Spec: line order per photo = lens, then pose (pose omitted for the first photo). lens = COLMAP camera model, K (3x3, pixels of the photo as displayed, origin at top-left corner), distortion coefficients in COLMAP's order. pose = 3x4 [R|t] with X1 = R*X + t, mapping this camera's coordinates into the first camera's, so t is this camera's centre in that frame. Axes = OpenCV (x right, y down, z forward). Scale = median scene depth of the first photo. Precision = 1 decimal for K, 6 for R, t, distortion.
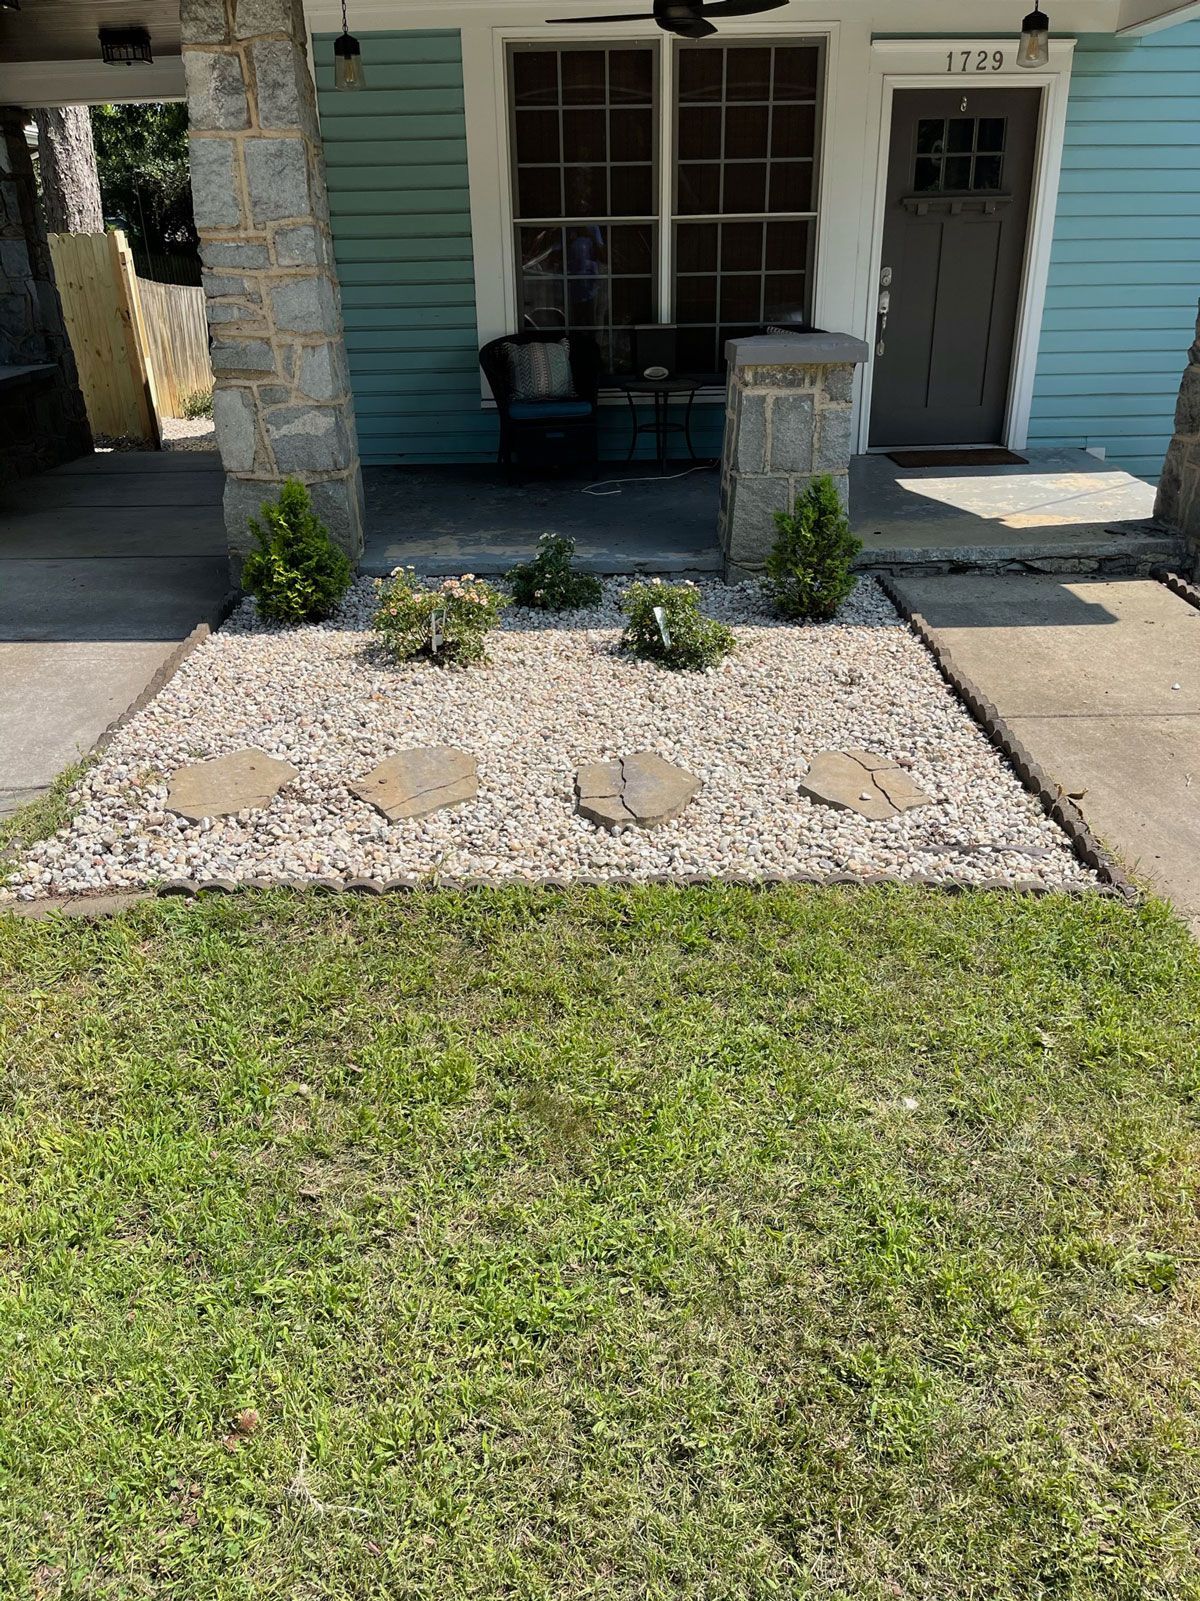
lens RADIAL K [[1225.1, 0, 593.9], [0, 1225.1, 806.5], [0, 0, 1]] dist [-0.001425, -0.050167]
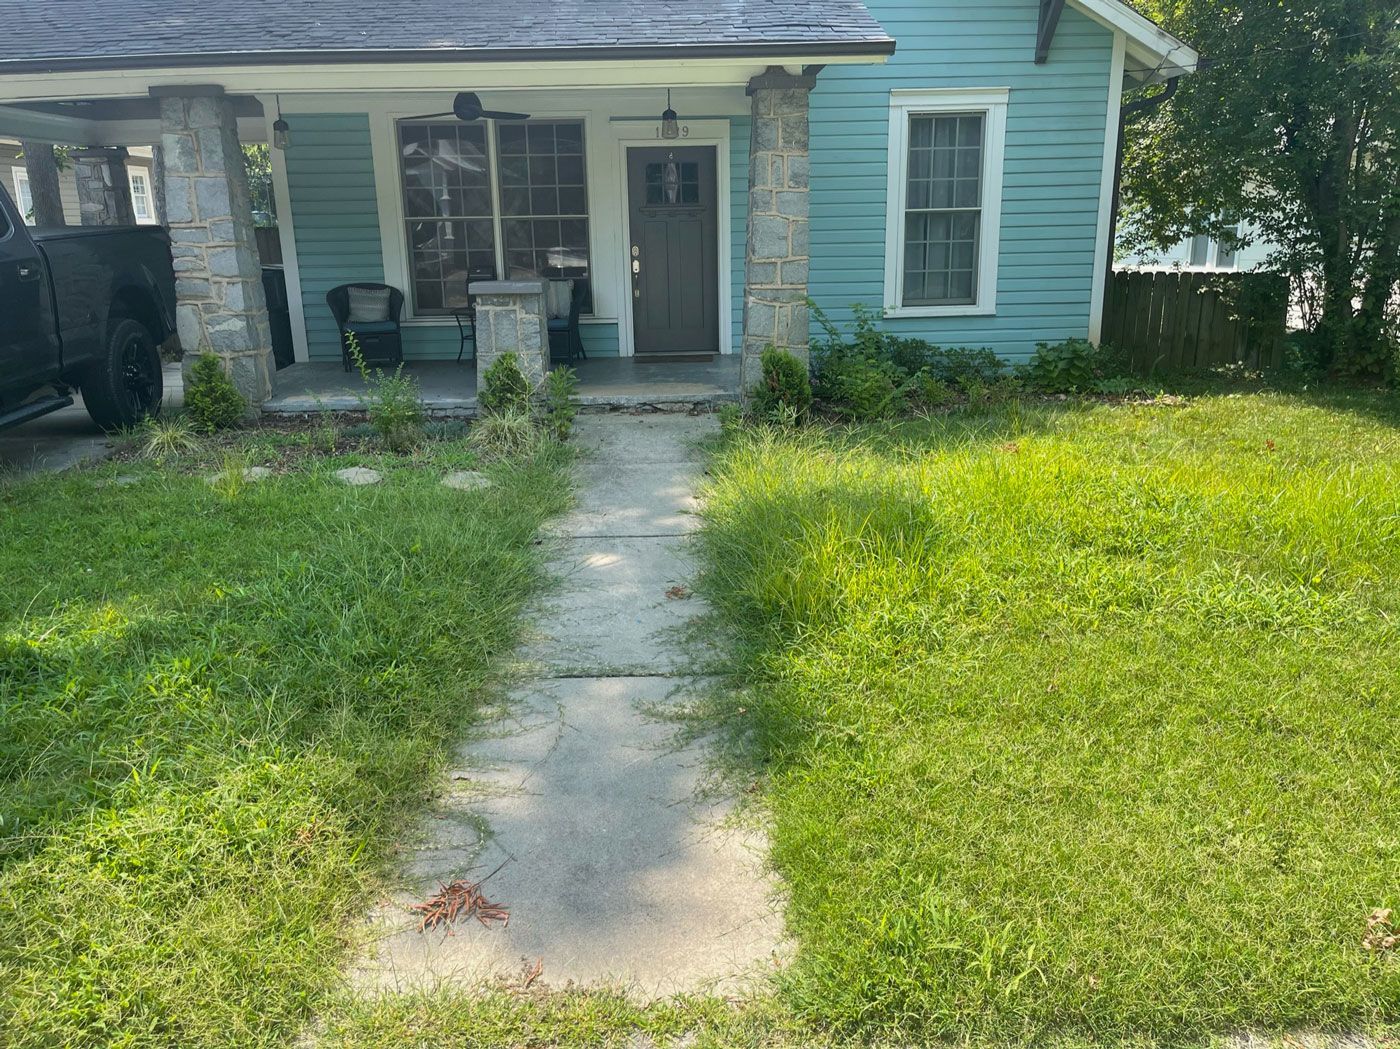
lens RADIAL K [[1071.3, 0, 708.7], [0, 1071.3, 520.7], [0, 0, 1]] dist [-0.001425, -0.050167]
pose [[0.999819, 0.000360, 0.019038, 0.437195], [0.002975, 0.984592, -0.174845, 0.246429], [-0.018808, 0.174869, 0.984412, -0.505547]]
